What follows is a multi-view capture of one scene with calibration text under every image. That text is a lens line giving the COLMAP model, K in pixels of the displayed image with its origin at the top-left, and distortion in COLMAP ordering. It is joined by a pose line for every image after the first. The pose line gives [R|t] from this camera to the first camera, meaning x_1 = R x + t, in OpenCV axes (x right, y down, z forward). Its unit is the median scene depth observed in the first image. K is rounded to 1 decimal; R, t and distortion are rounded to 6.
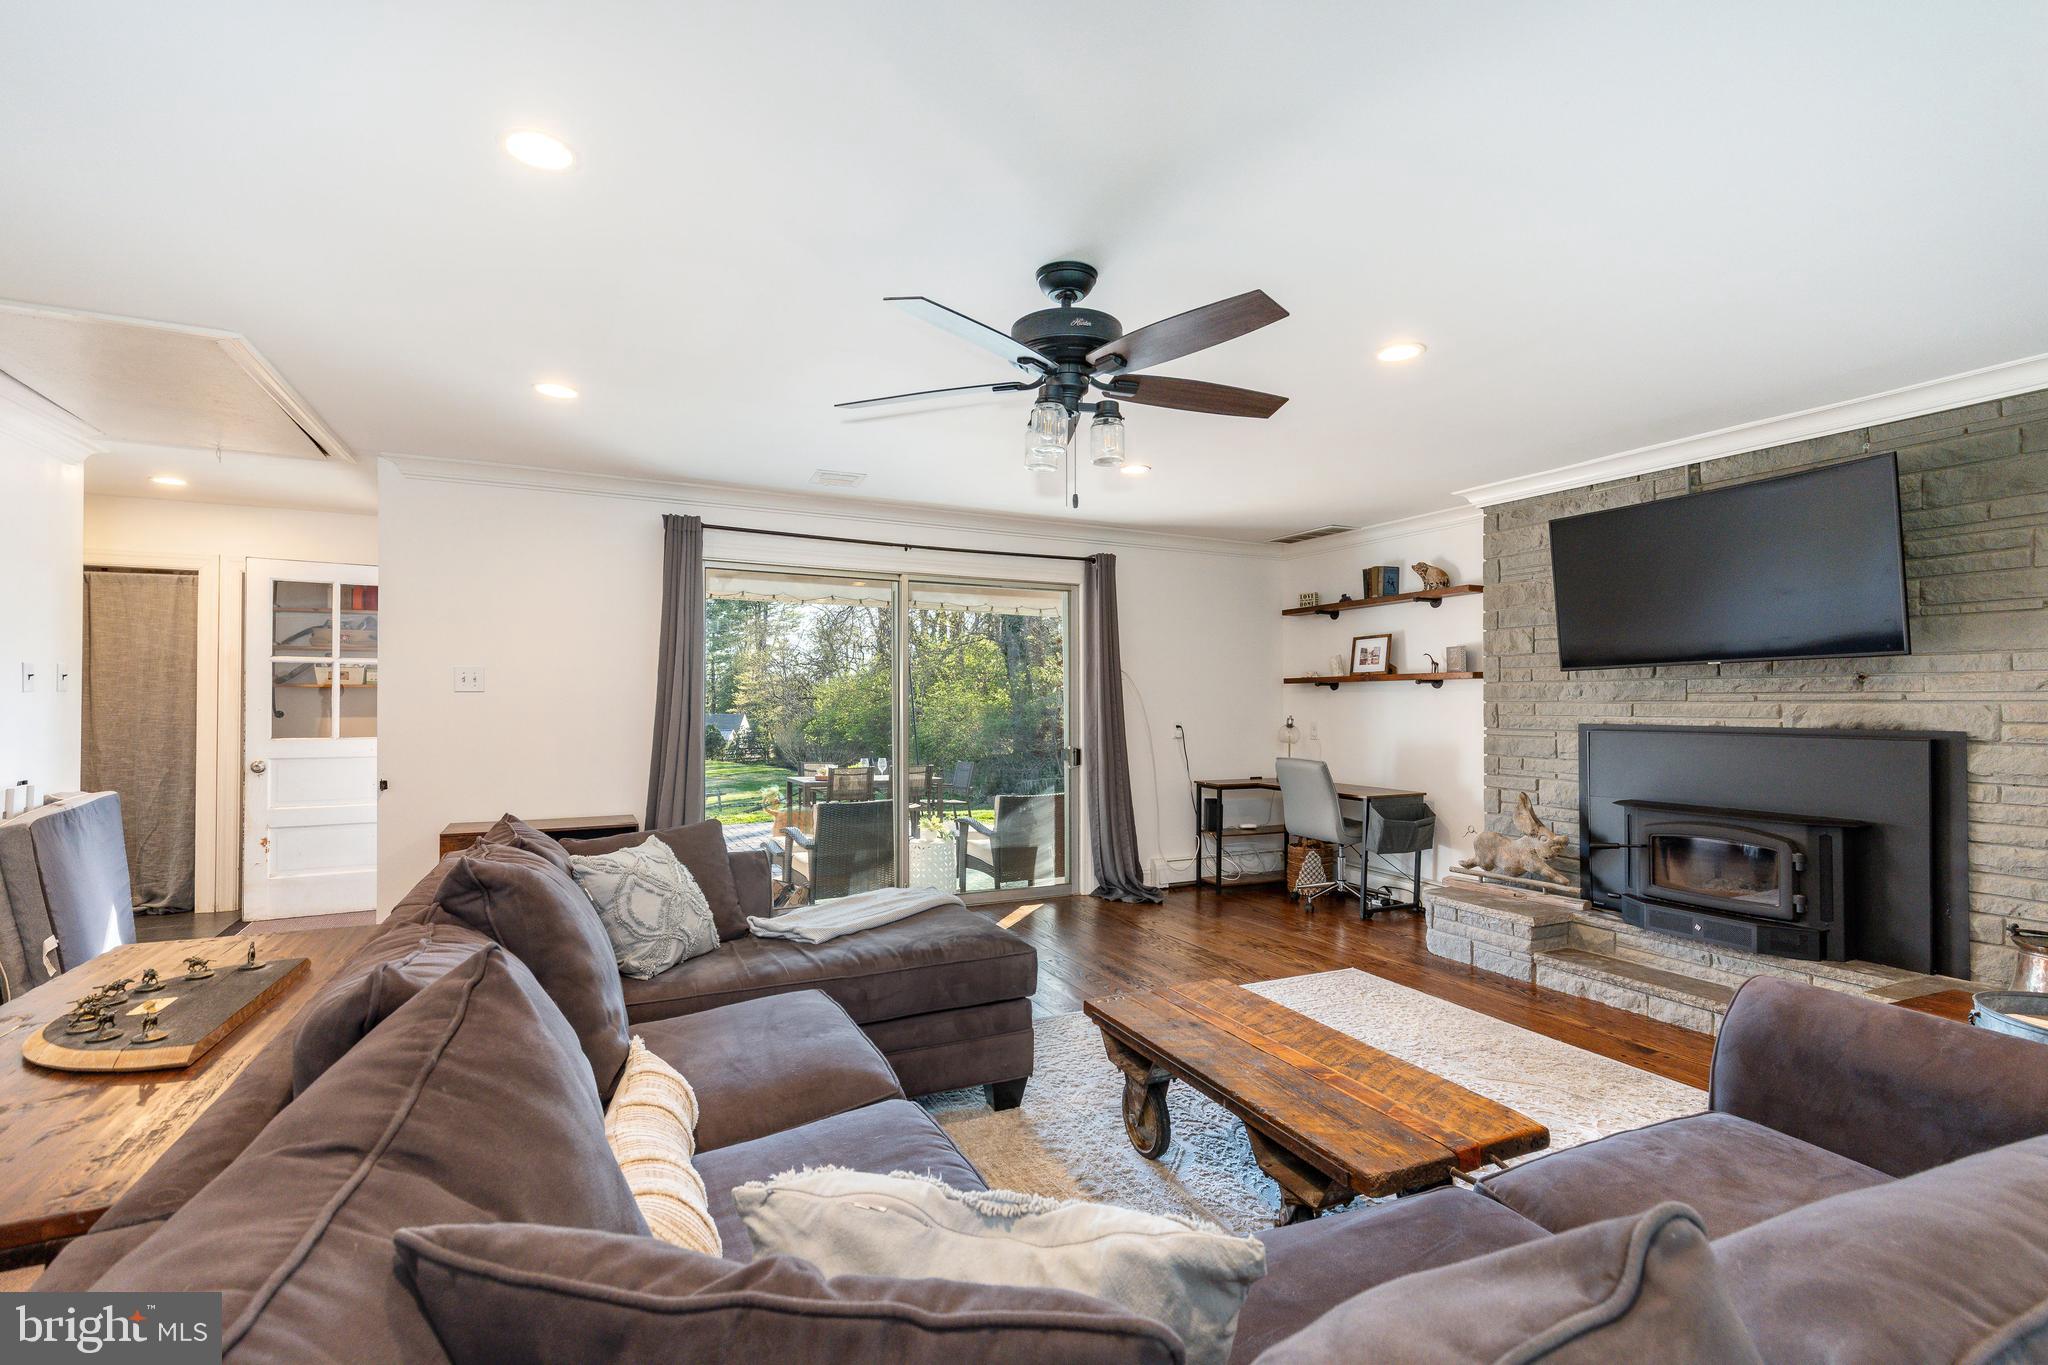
lens RADIAL K [[914.5, 0, 1015.3], [0, 914.5, 687.5], [0, 0, 1]] dist [0.003184, 0.000714]
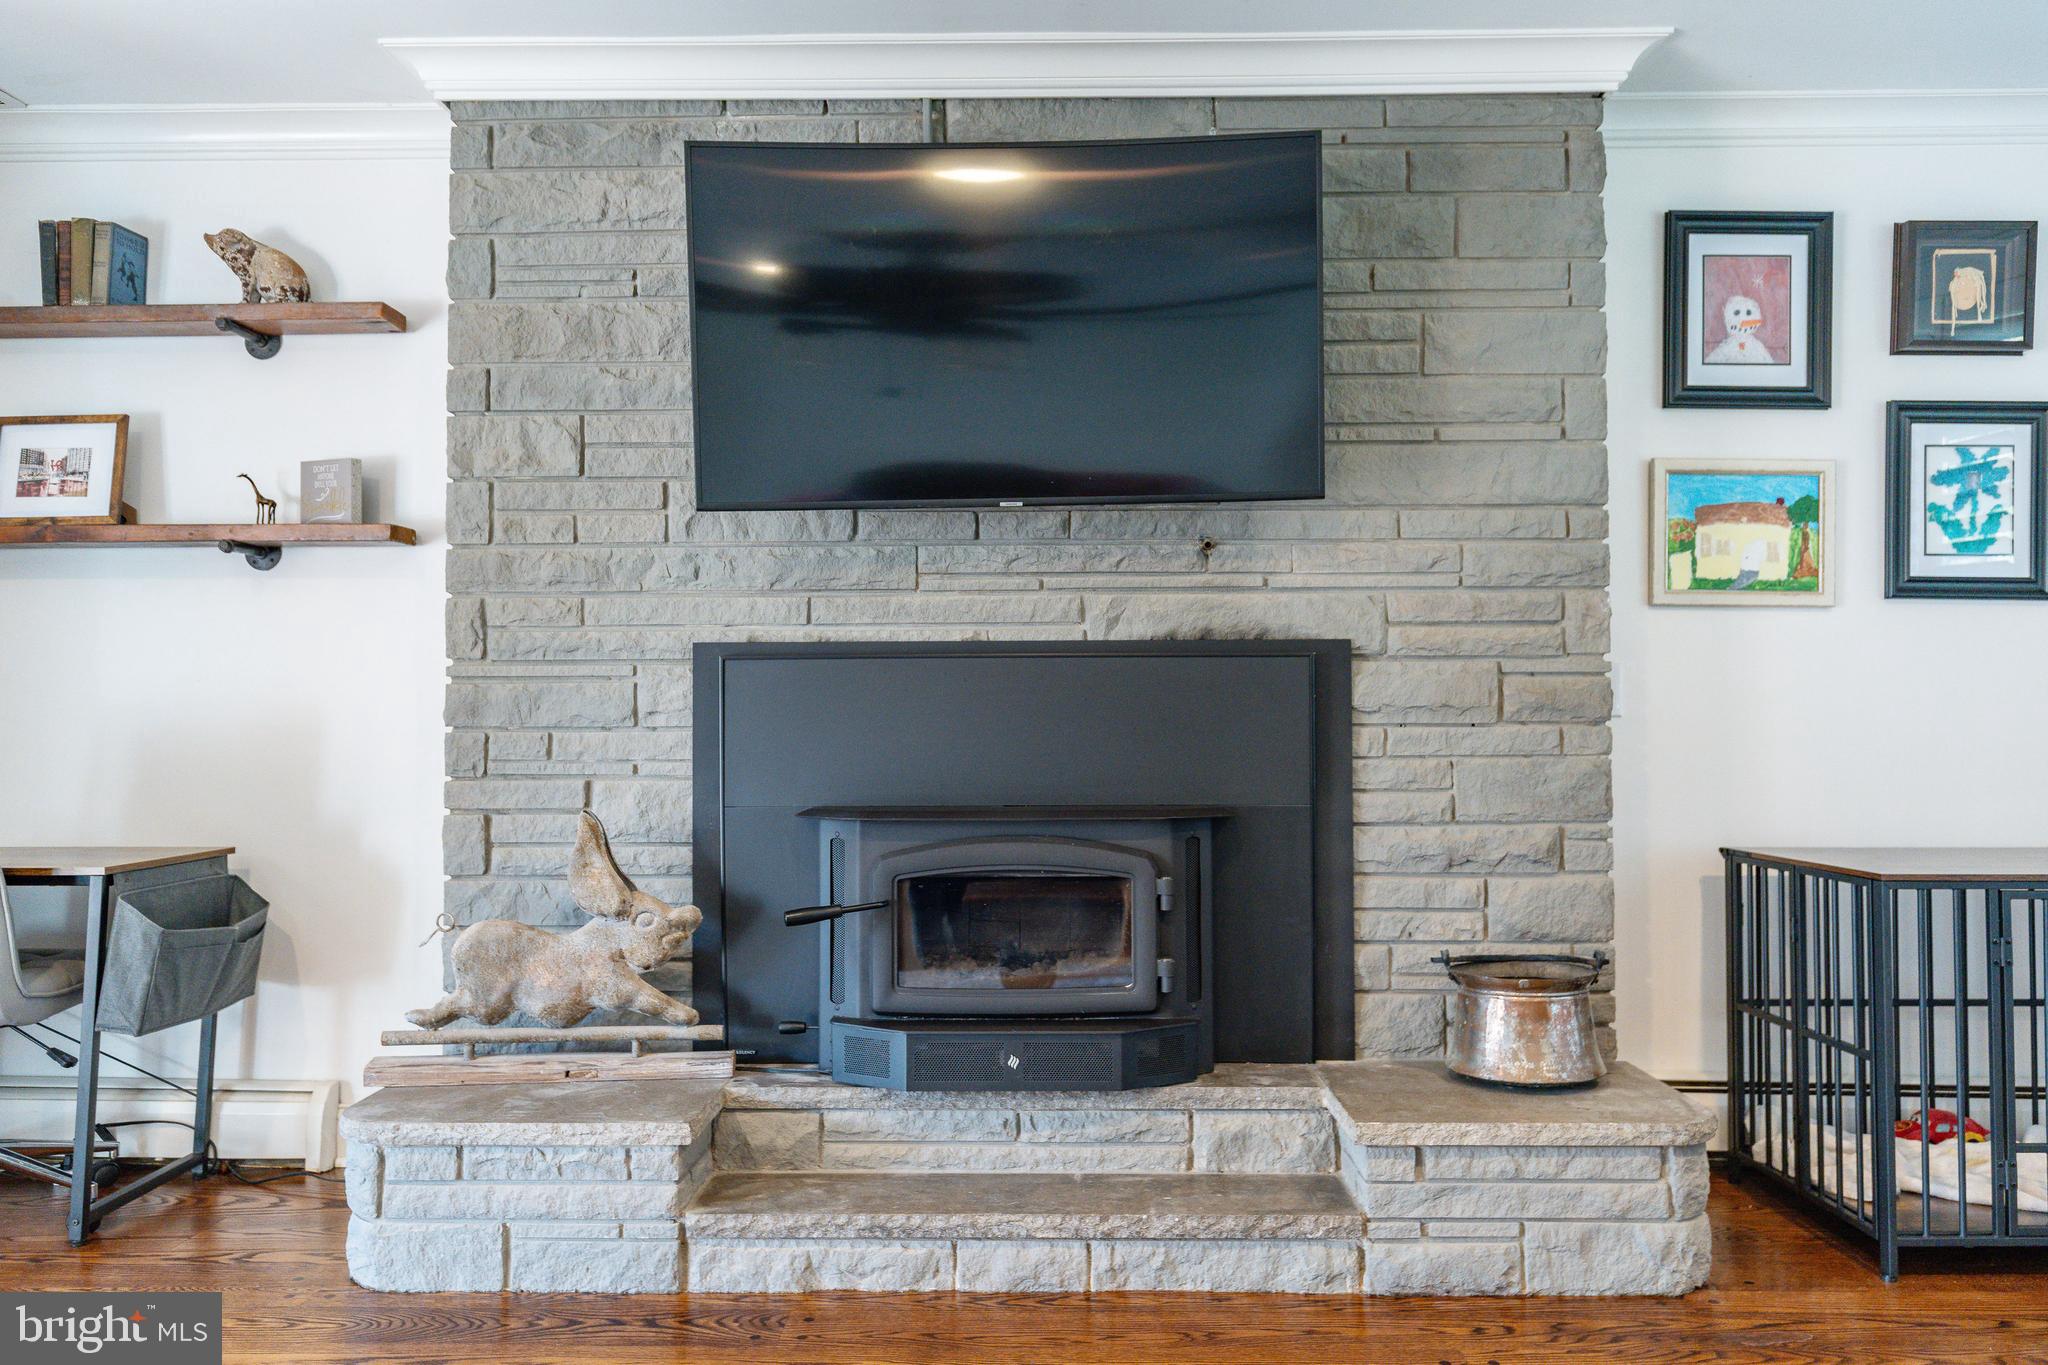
lens RADIAL K [[1563.7, 0, 1023.8], [0, 1563.7, 674.4], [0, 0, 1]] dist [-0.001354, 0.005103]
pose [[0.447455, 0.021262, 0.894053, 0.029814], [-0.010222, 0.999774, -0.018661, 0.071234], [-0.894248, -0.000790, 0.447571, 0.571626]]
